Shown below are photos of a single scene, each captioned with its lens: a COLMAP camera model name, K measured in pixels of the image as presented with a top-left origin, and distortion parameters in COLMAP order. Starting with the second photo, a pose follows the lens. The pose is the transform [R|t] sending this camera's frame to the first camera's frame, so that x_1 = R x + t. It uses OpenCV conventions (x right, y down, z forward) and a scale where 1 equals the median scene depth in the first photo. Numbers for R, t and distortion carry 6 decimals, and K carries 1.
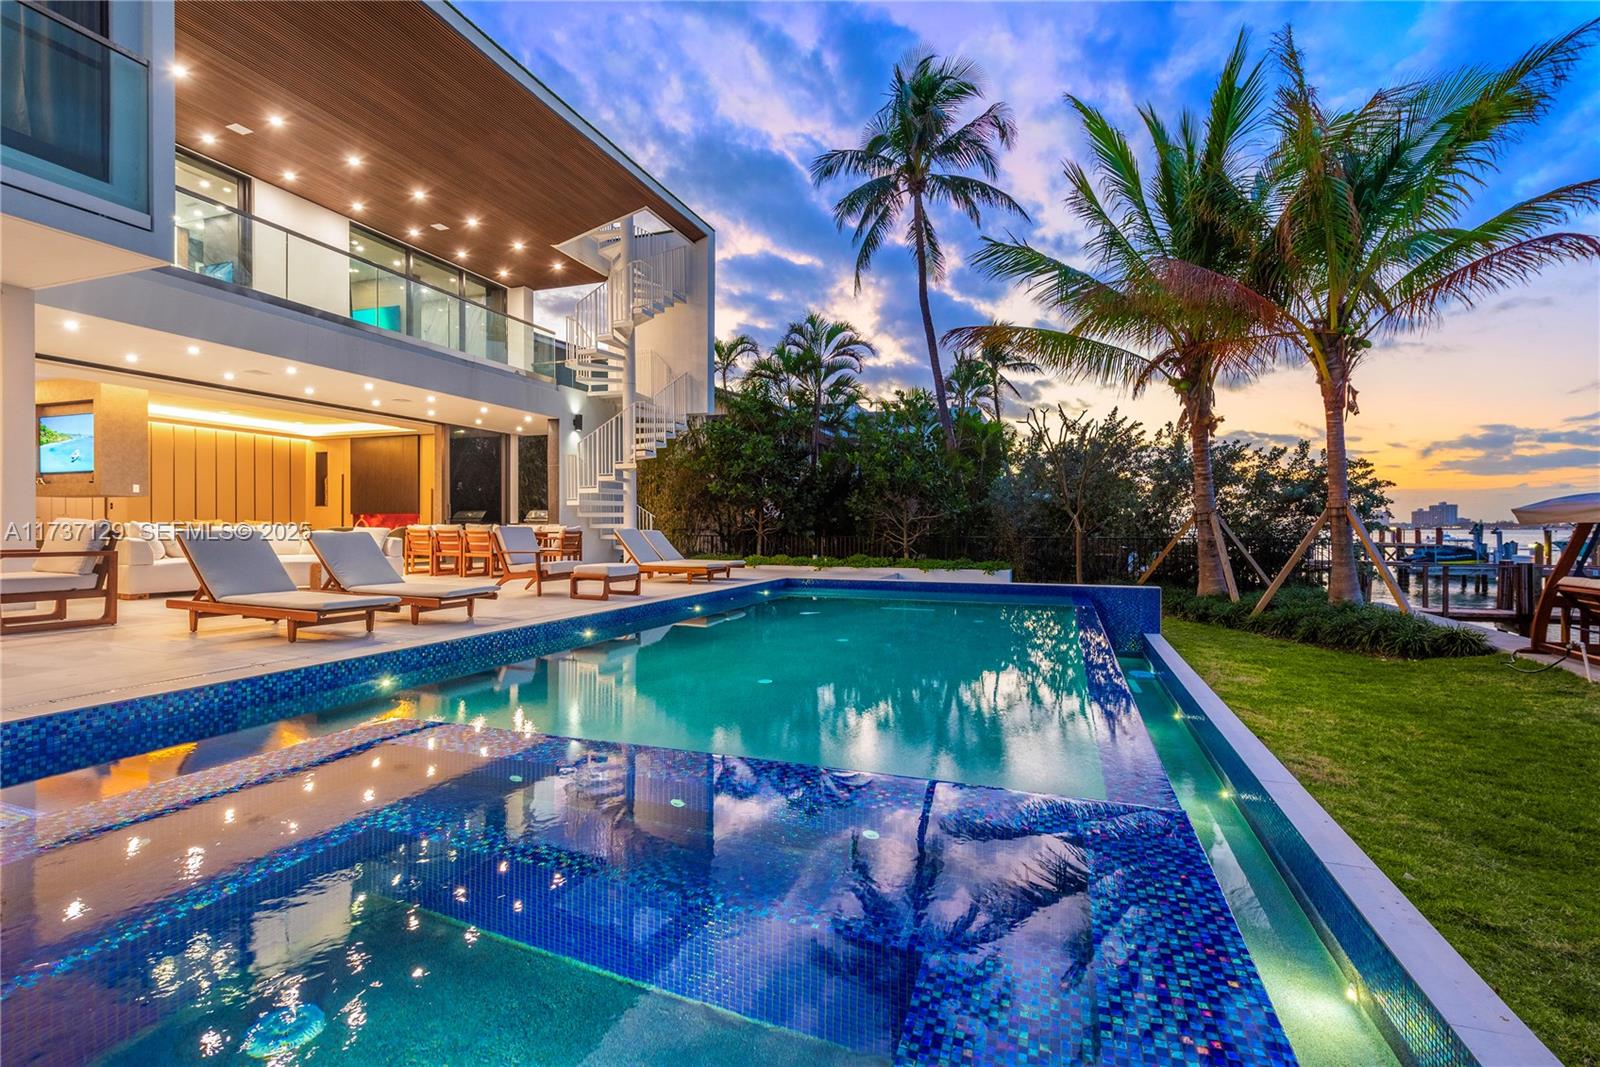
lens RADIAL K [[731.6, 0, 799.1], [0, 731.6, 538.4], [0, 0, 1]] dist [0.001186, -0.000396]
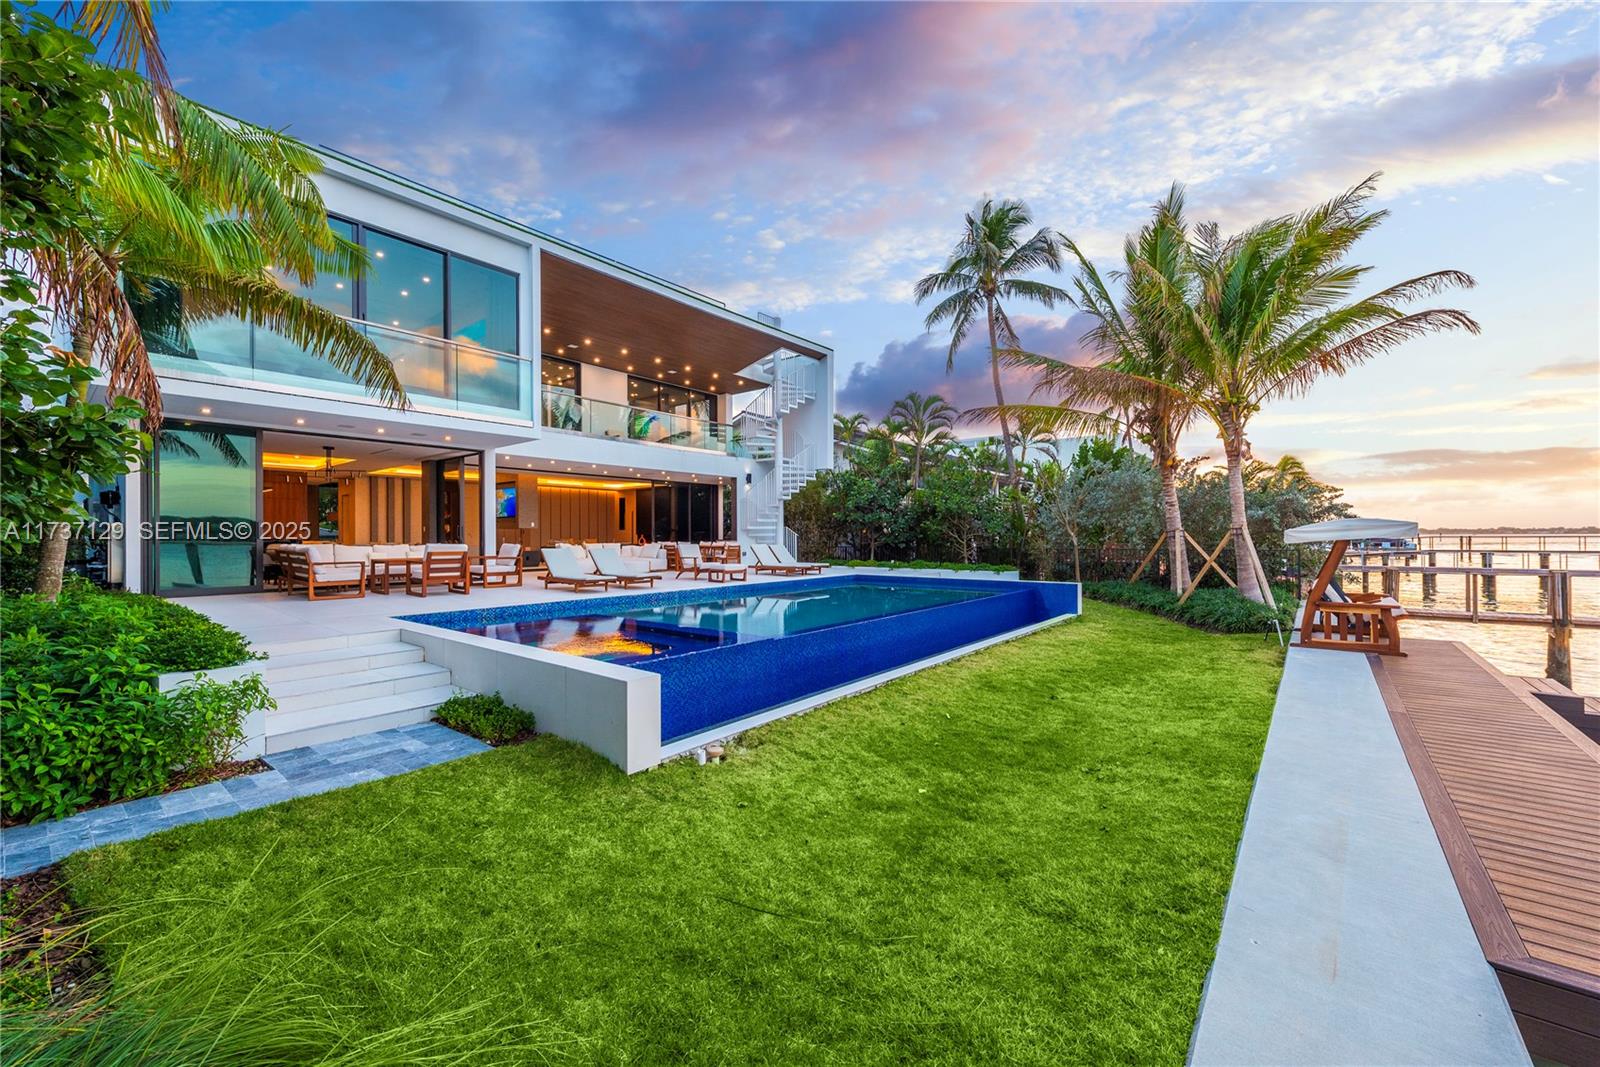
lens RADIAL K [[622.5, 0, 799.5], [0, 622.5, 541.5], [0, 0, 1]] dist [0.002209, 0.000000]
pose [[0.942576, -0.003713, -0.333970, 0.268998], [0.001269, 0.999971, -0.007536, -0.006766], [0.333989, 0.006679, 0.942553, -0.275893]]
